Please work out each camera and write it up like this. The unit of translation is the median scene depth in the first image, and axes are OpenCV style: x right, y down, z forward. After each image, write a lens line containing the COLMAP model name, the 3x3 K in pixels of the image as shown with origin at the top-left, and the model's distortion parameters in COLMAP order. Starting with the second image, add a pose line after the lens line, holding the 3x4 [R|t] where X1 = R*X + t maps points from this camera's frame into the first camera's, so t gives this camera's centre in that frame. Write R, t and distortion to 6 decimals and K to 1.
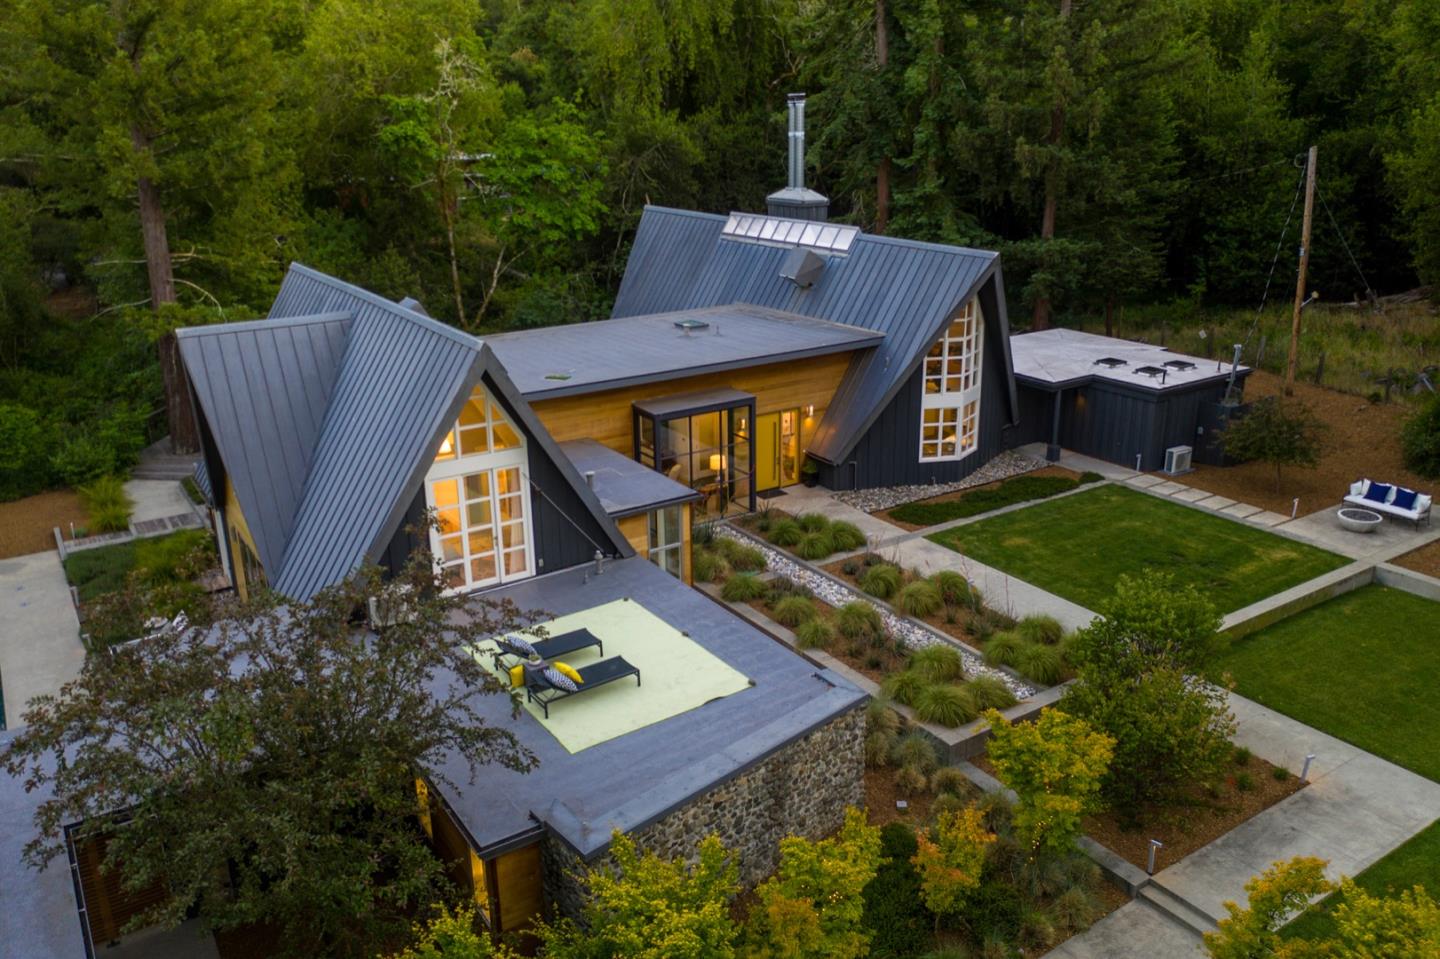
lens RADIAL K [[1128.4, 0, 720.0], [0, 1128.4, 479.5], [0, 0, 1]] dist [-0.000061, -0.000051]
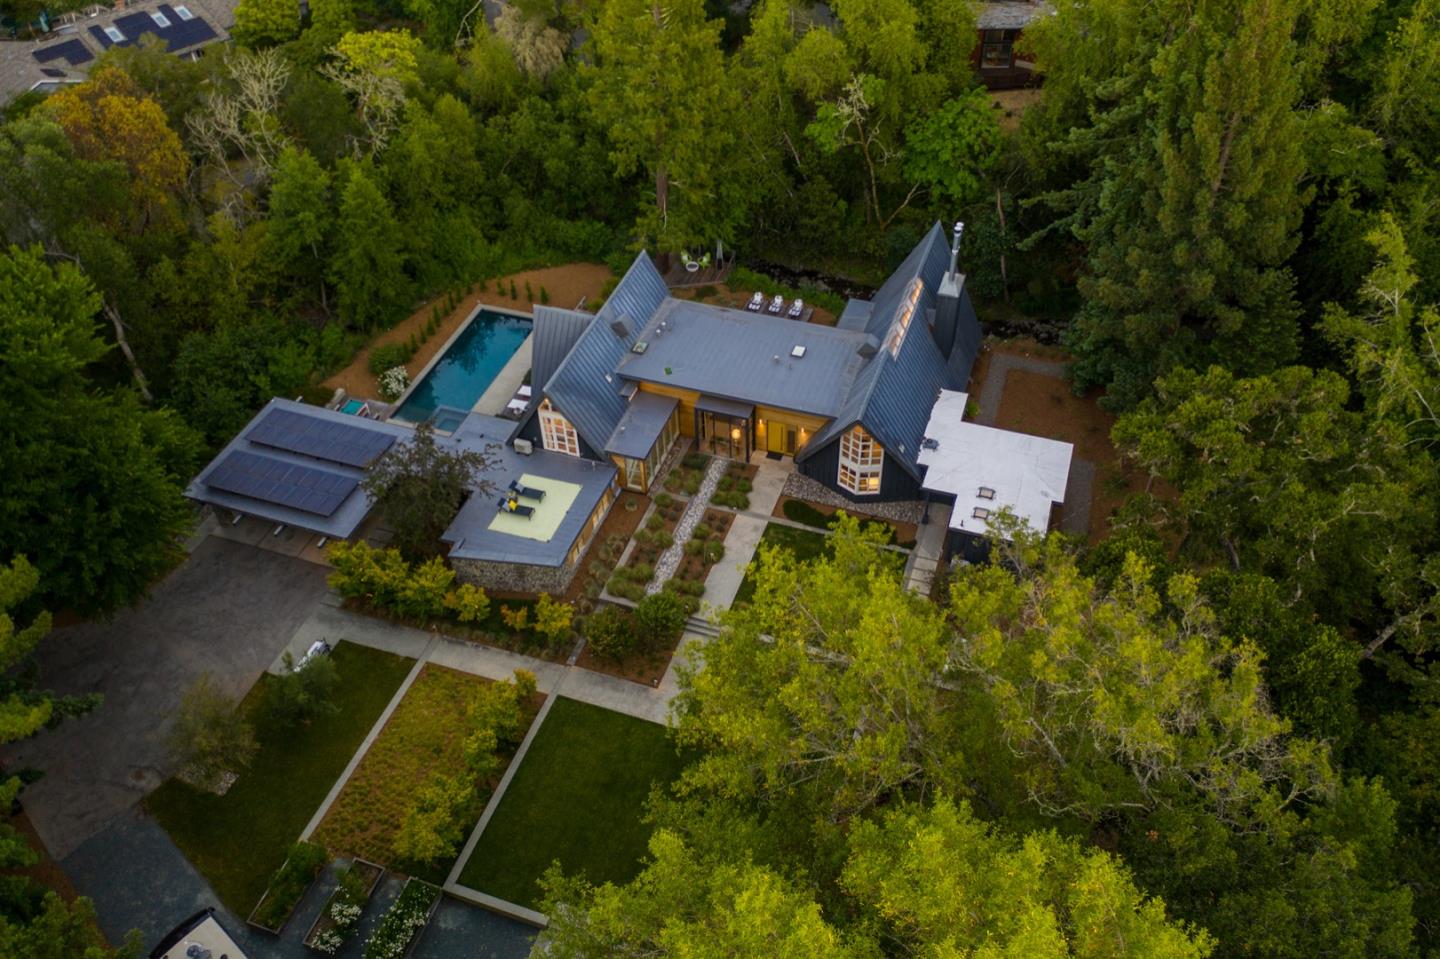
lens RADIAL K [[1128.4, 0, 720.0], [0, 1128.4, 479.5], [0, 0, 1]] dist [-0.000061, -0.000051]
pose [[0.609447, 0.549419, -0.571589, 1.317531], [-0.240893, 0.815189, 0.526723, -1.122676], [0.755344, -0.183318, 0.629166, -0.358508]]
